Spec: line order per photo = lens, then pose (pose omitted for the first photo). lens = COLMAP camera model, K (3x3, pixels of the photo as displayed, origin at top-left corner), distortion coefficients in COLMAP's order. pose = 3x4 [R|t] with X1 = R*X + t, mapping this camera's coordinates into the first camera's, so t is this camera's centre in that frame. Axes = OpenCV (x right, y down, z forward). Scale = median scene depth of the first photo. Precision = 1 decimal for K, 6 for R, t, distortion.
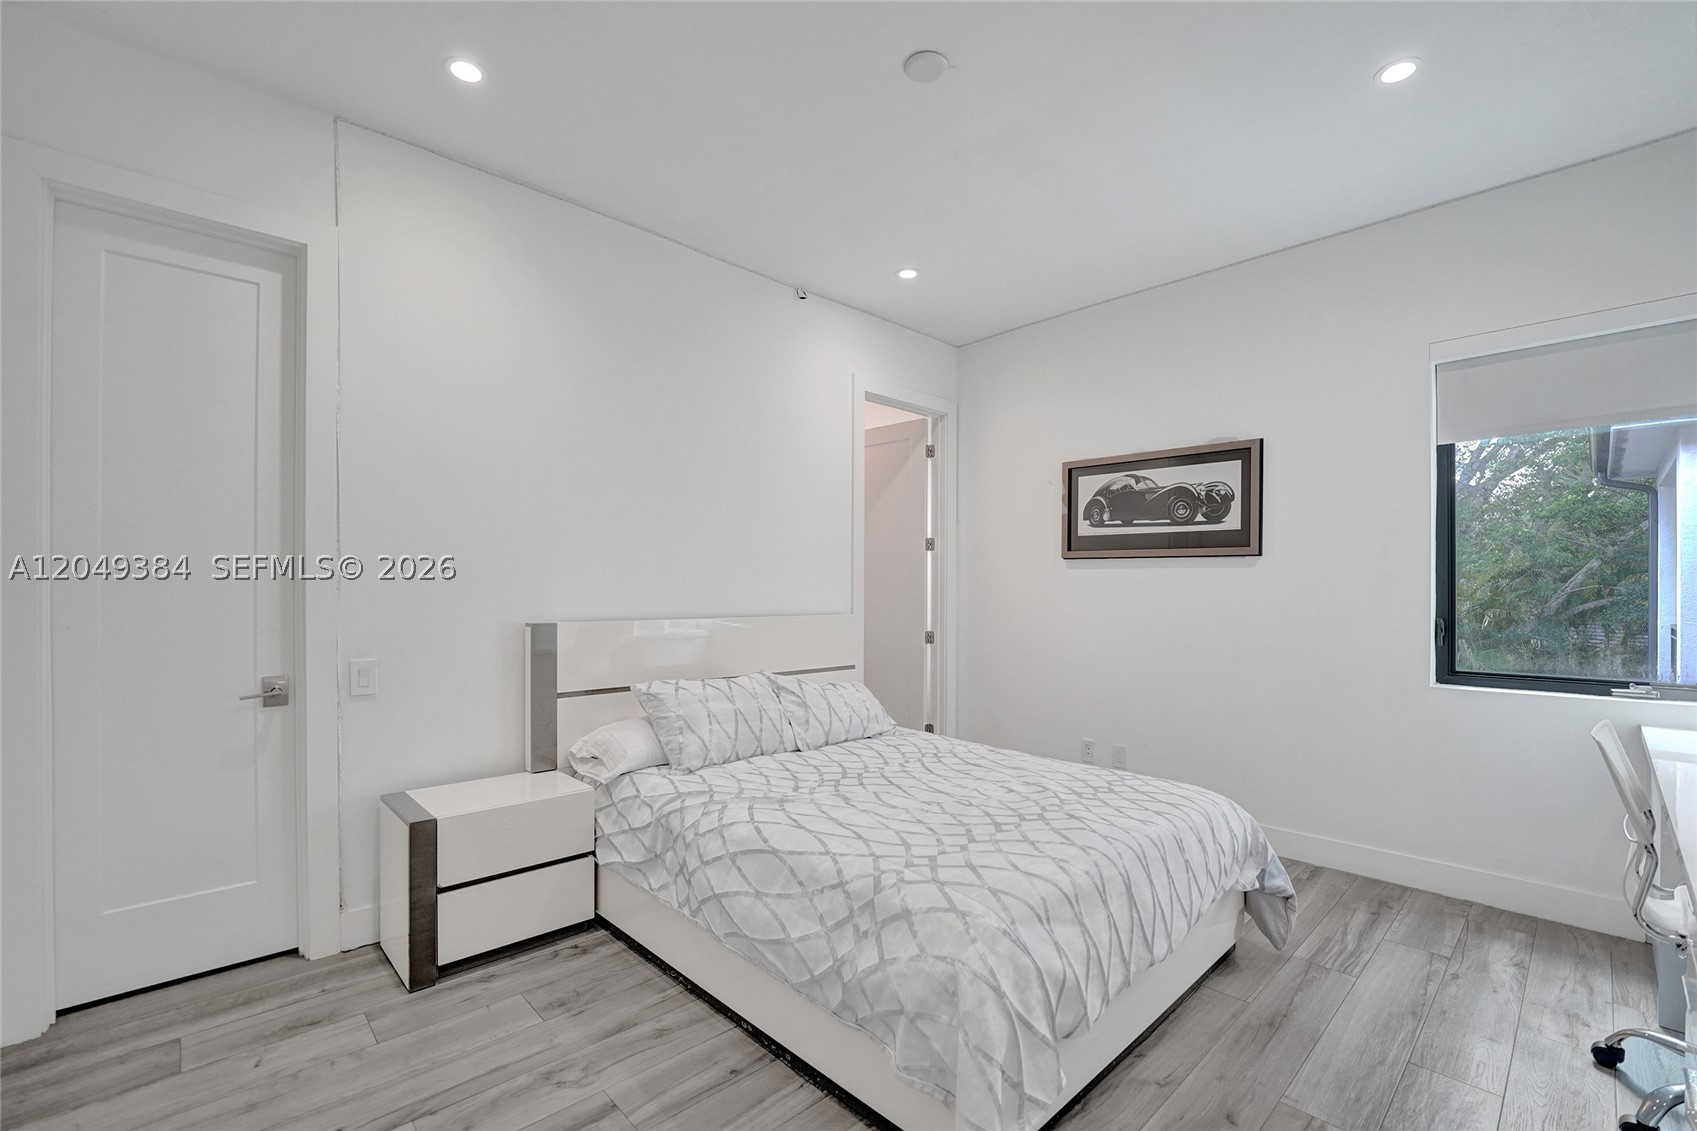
lens RADIAL K [[719.8, 0, 839.1], [0, 719.8, 572.2], [0, 0, 1]] dist [-0.018556, 0.000322]
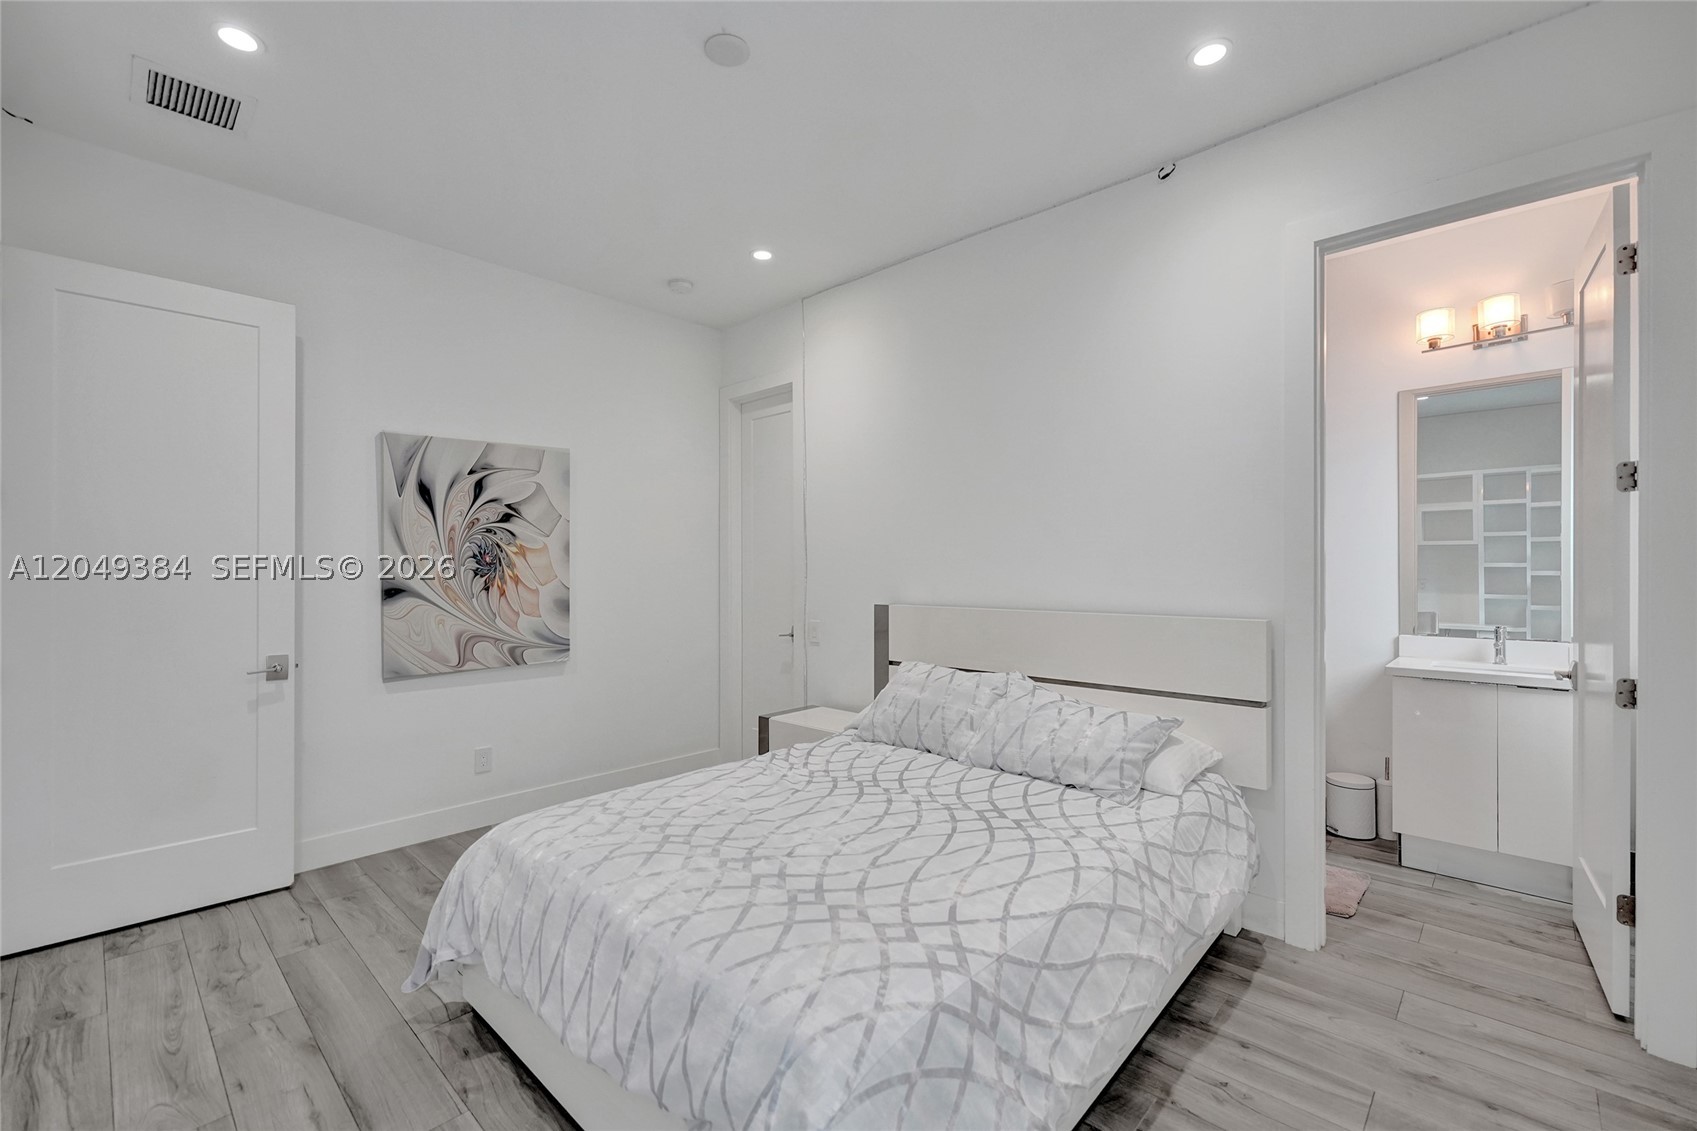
lens RADIAL K [[701.2, 0, 851.4], [0, 701.2, 559.8], [0, 0, 1]] dist [-0.001675, -0.000186]
pose [[0.083984, -0.019059, -0.996285, 1.030341], [0.013591, 0.999746, -0.017980, 0.015348], [0.996374, -0.012031, 0.084221, 1.021839]]
